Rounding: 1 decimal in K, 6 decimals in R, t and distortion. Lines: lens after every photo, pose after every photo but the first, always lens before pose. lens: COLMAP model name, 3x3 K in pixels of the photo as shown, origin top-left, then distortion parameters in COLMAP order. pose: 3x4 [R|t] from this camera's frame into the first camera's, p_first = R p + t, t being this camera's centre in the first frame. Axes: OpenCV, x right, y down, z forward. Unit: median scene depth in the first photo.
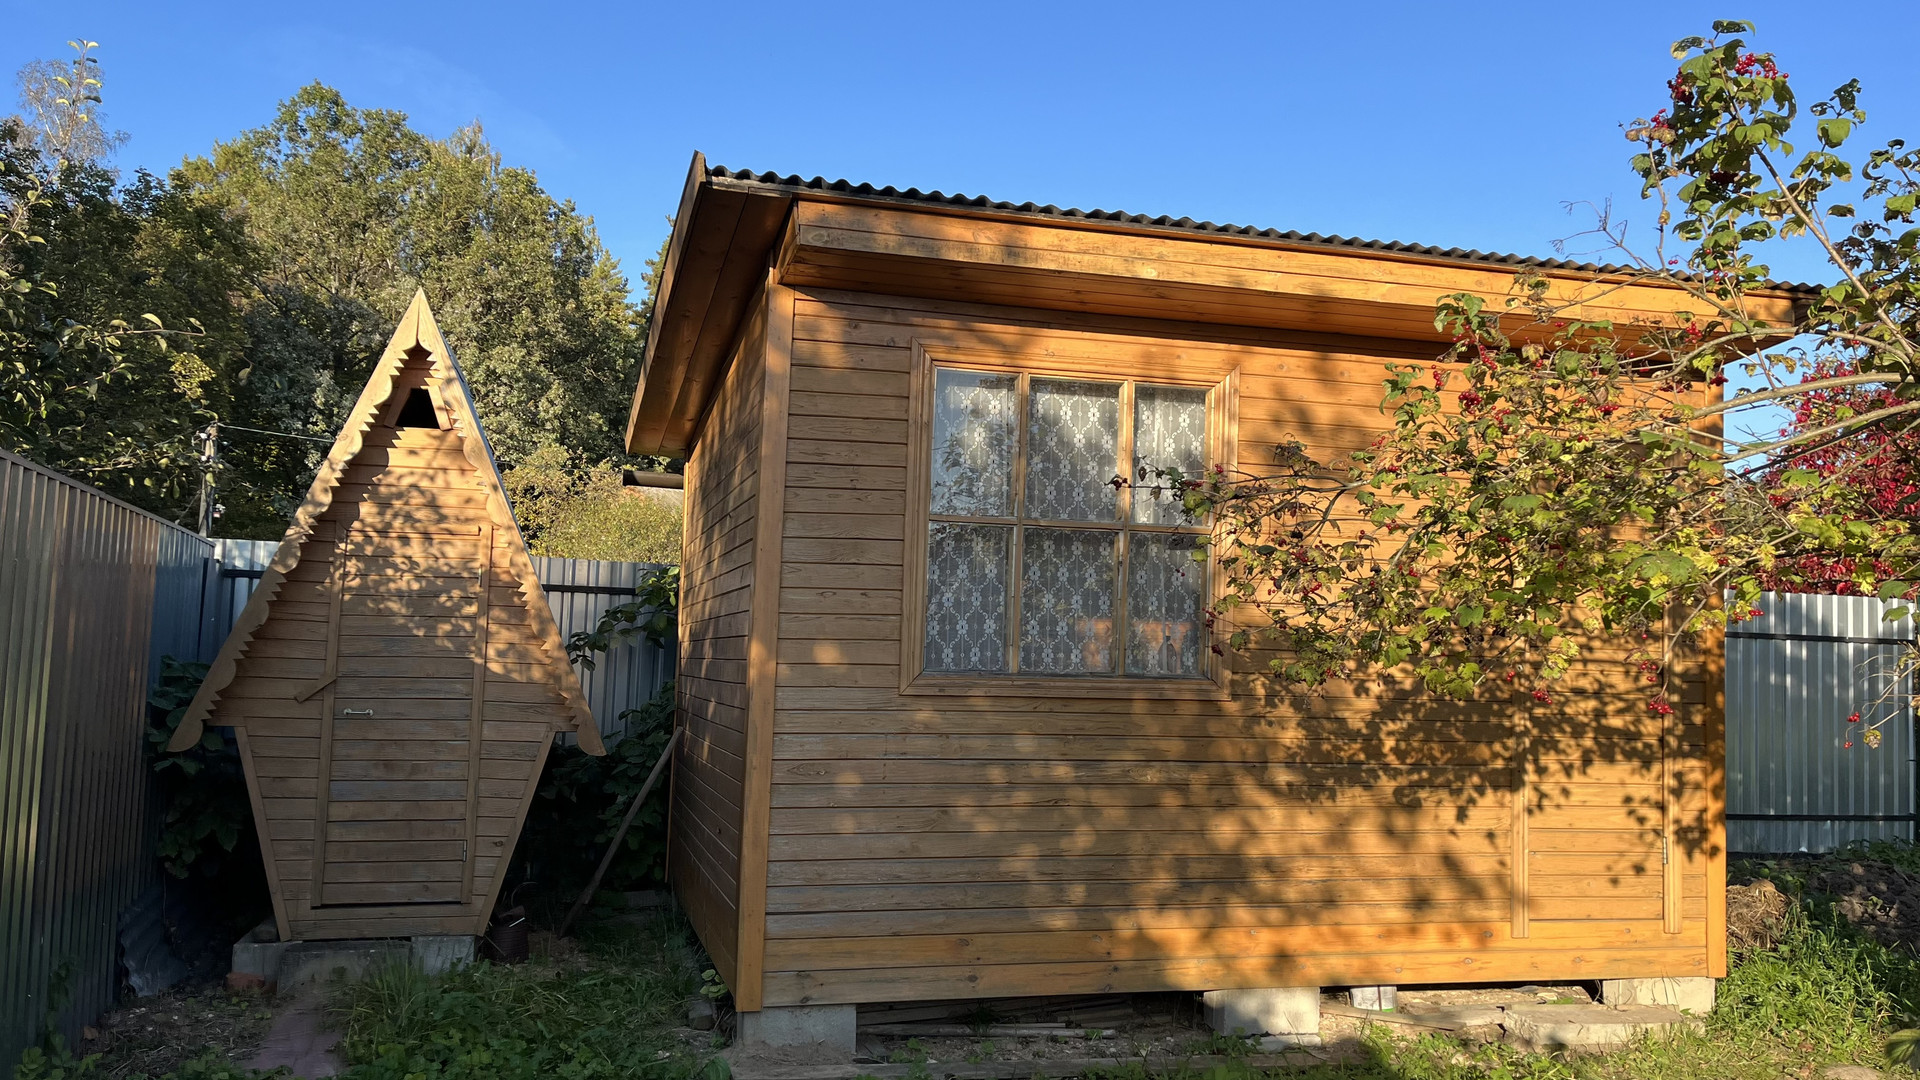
lens RADIAL K [[1447.2, 0, 954.8], [0, 1447.2, 535.7], [0, 0, 1]] dist [-0.010122, -0.001927]
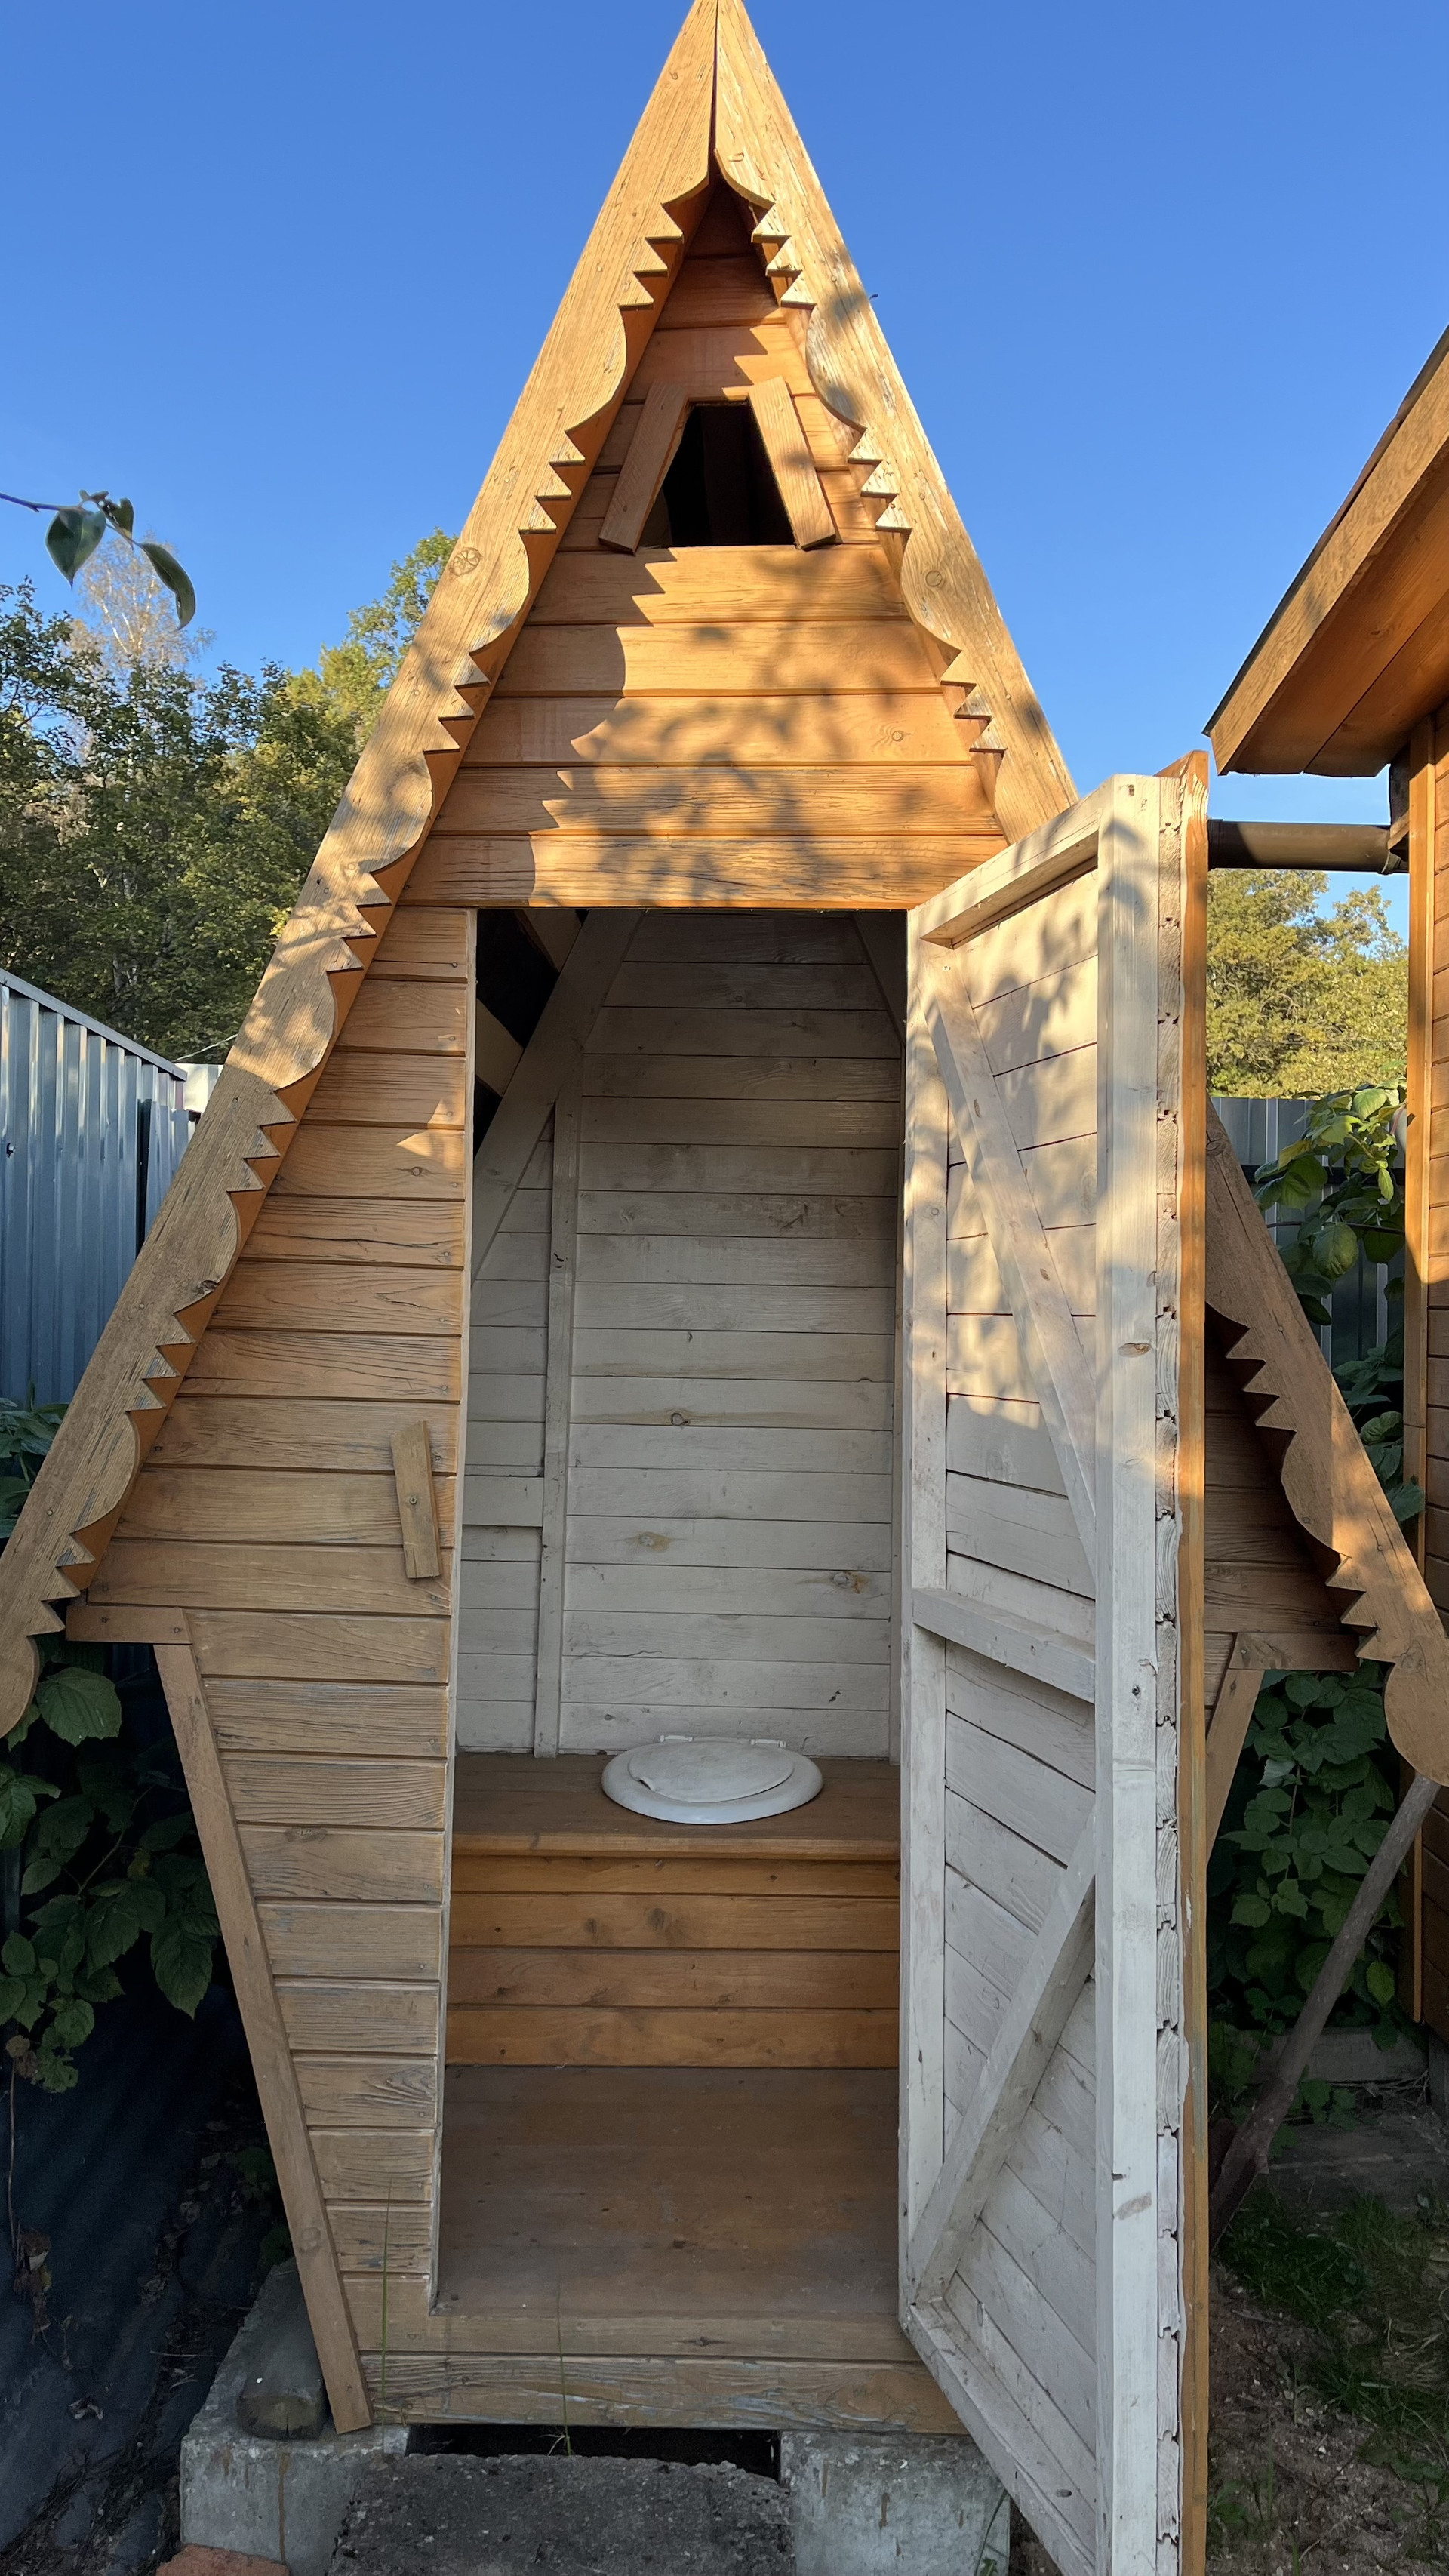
lens RADIAL K [[1941.6, 0, 724.8], [0, 1941.6, 1285.7], [0, 0, 1]] dist [-0.010122, -0.001927]
pose [[0.958642, -0.016502, -0.284135, -0.271736], [0.037265, 0.997001, 0.067823, 0.038953], [0.282164, -0.075607, 0.956382, 0.646363]]
